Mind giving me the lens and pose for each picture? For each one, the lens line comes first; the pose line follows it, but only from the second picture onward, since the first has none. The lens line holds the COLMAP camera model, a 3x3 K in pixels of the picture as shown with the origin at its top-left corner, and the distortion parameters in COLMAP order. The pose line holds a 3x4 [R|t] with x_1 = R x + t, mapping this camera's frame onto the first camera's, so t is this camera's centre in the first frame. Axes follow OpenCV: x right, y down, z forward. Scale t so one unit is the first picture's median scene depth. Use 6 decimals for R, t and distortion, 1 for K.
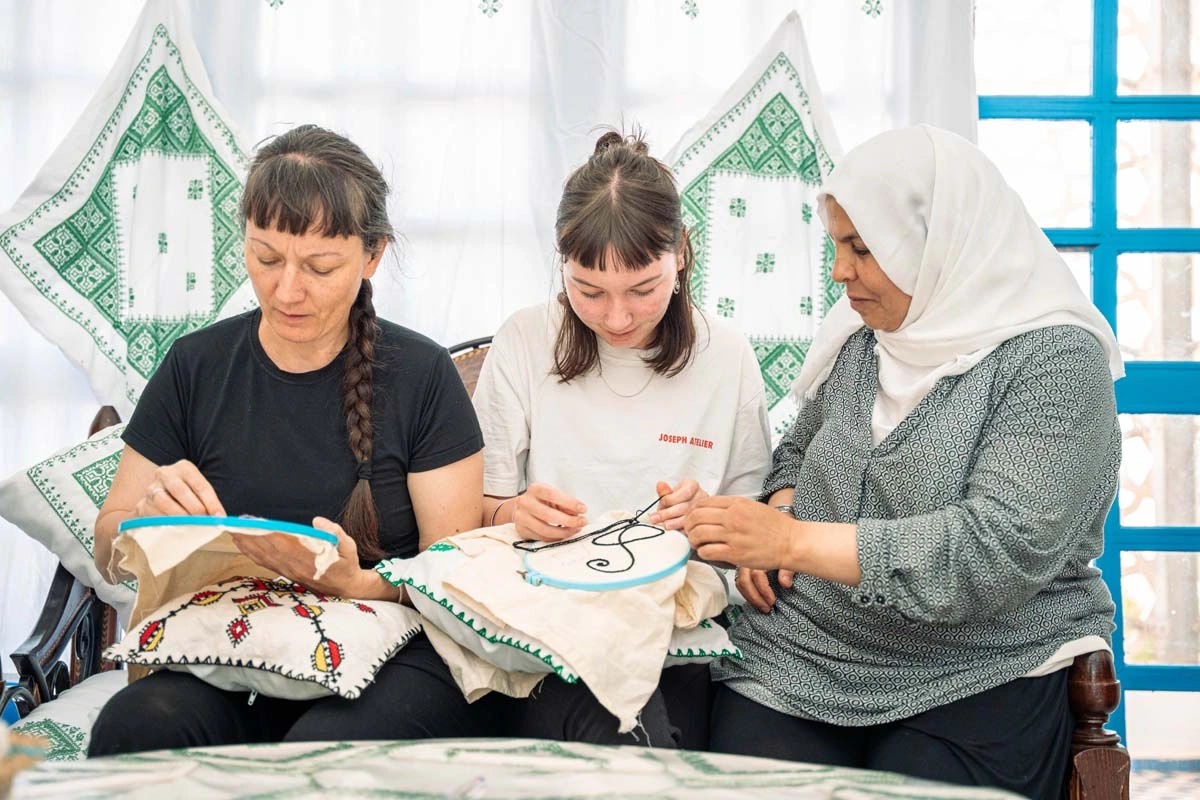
lens RADIAL K [[1650.4, 0, 600.0], [0, 1650.4, 400.0], [0, 0, 1]] dist [0.108694, 0.082349]
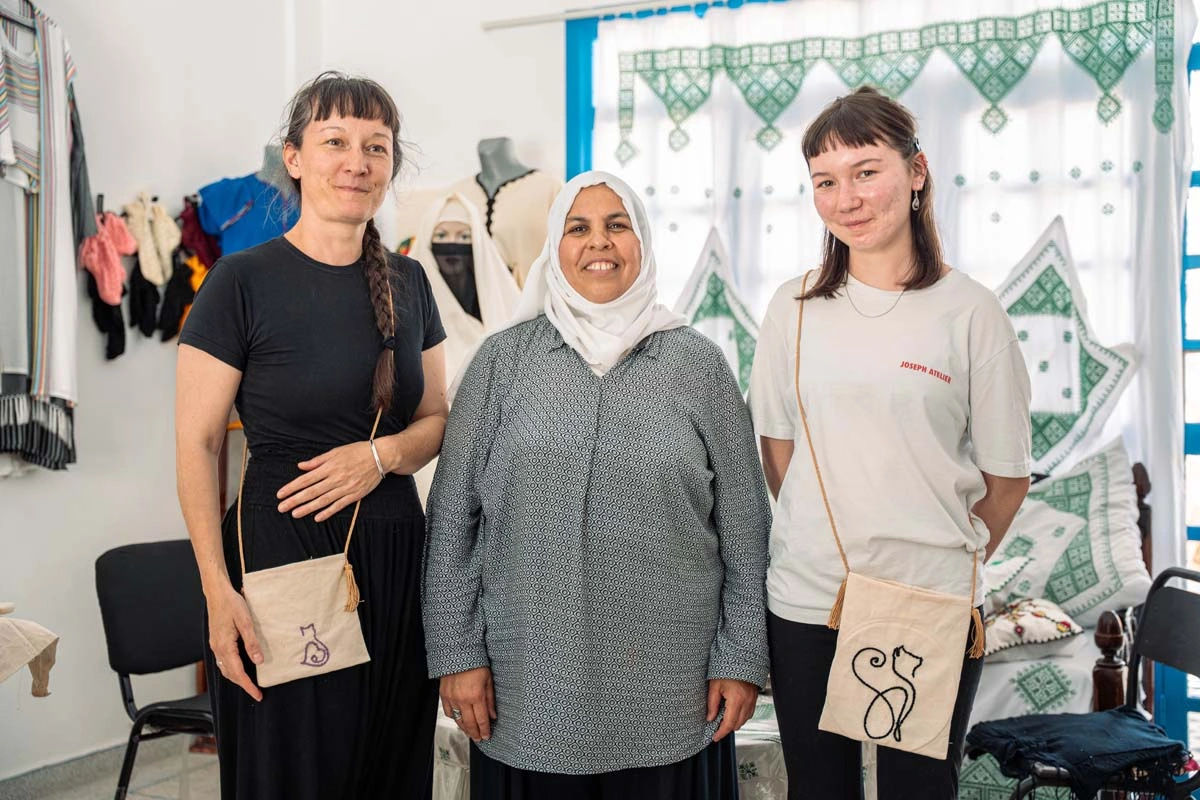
lens RADIAL K [[1441.3, 0, 601.6], [0, 1441.3, 407.5], [0, 0, 1]] dist [0.028994, 0.066986]
pose [[0.863175, -0.001703, -0.504902, 0.463447], [0.046074, 0.996088, 0.075407, -0.176643], [0.502798, -0.088352, 0.859877, -0.501738]]
